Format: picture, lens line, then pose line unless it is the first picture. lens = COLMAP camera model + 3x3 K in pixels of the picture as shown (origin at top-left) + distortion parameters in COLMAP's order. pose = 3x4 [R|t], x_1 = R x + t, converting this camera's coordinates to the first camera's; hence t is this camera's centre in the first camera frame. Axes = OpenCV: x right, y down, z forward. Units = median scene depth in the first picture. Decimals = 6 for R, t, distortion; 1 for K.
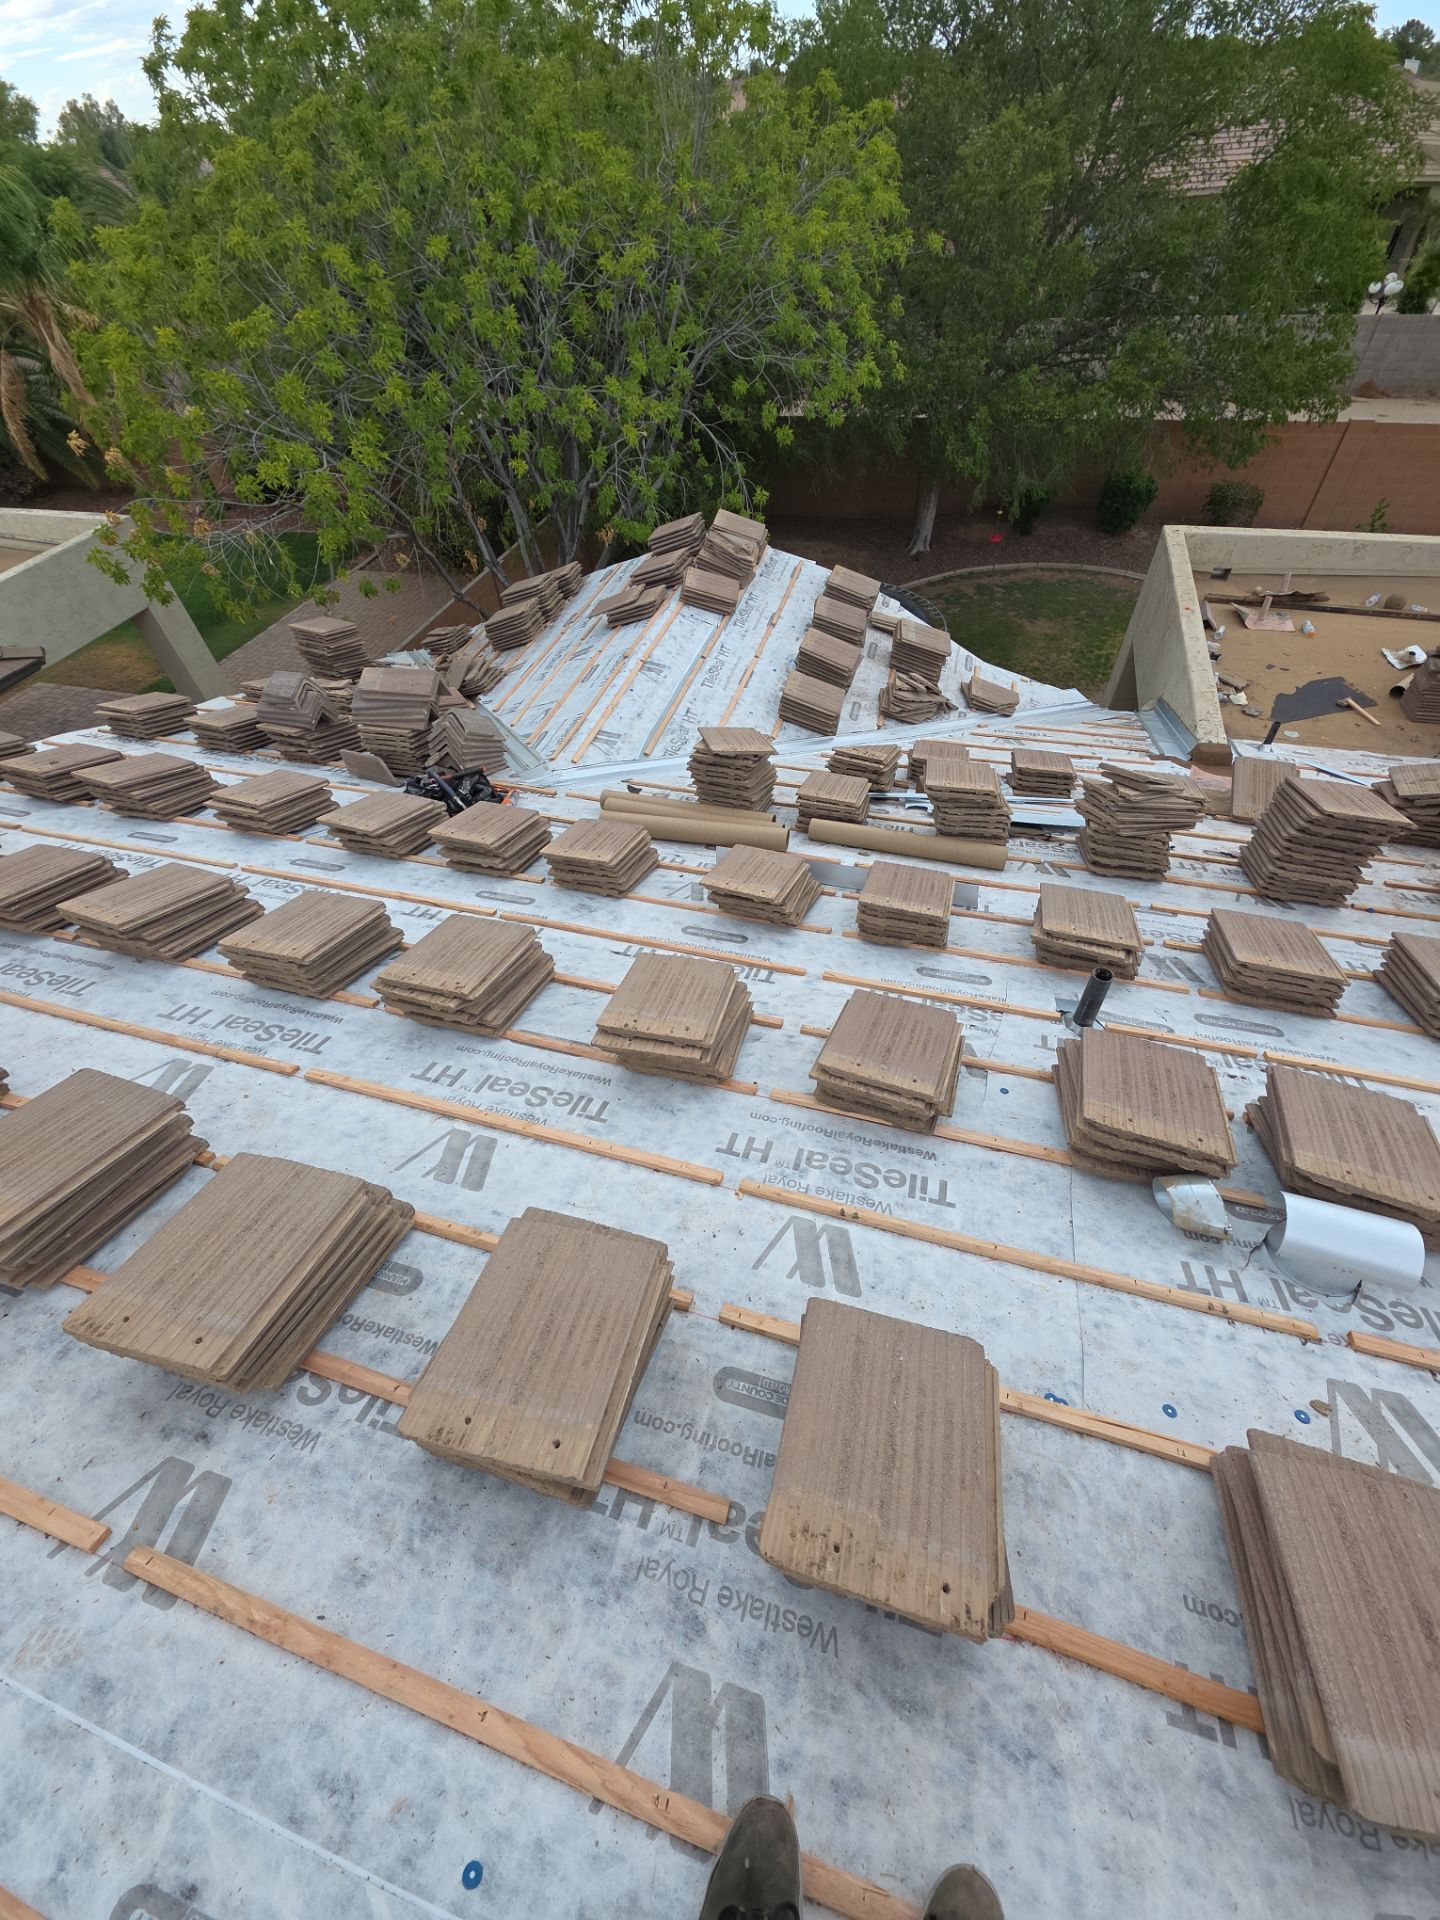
lens RADIAL K [[758.9, 0, 720.0], [0, 758.9, 960.0], [0, 0, 1]] dist [0.016819, -0.010464]
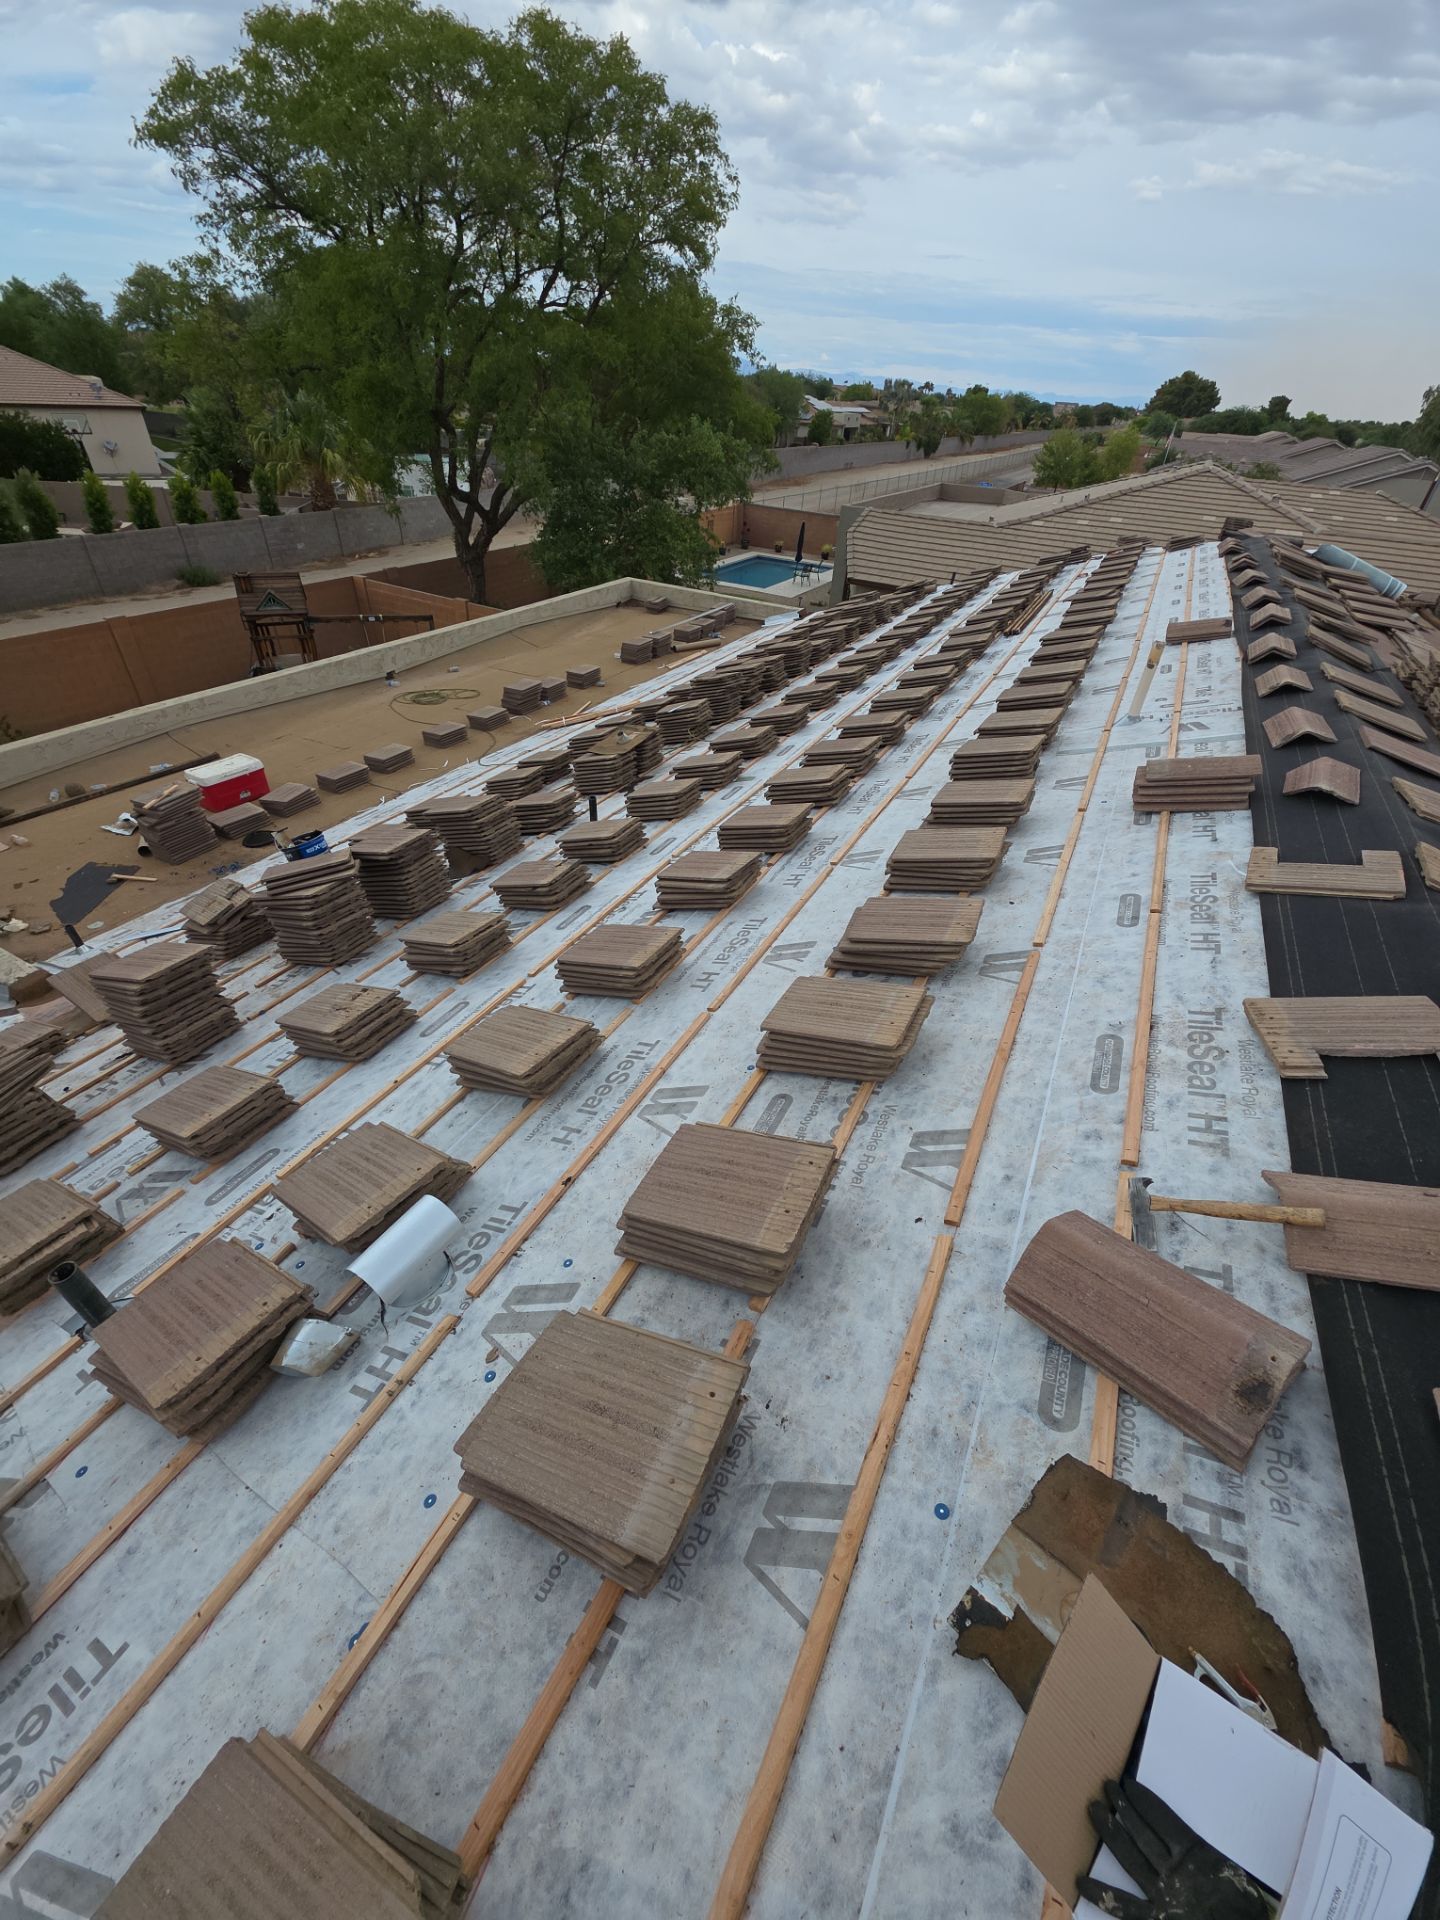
lens RADIAL K [[758.9, 0, 720.0], [0, 758.9, 960.0], [0, 0, 1]] dist [0.016819, -0.010464]
pose [[0.184552, -0.532537, 0.826042, 0.113162], [0.690925, 0.668038, 0.276310, 0.051277], [-0.698972, 0.519740, 0.491231, -0.086543]]
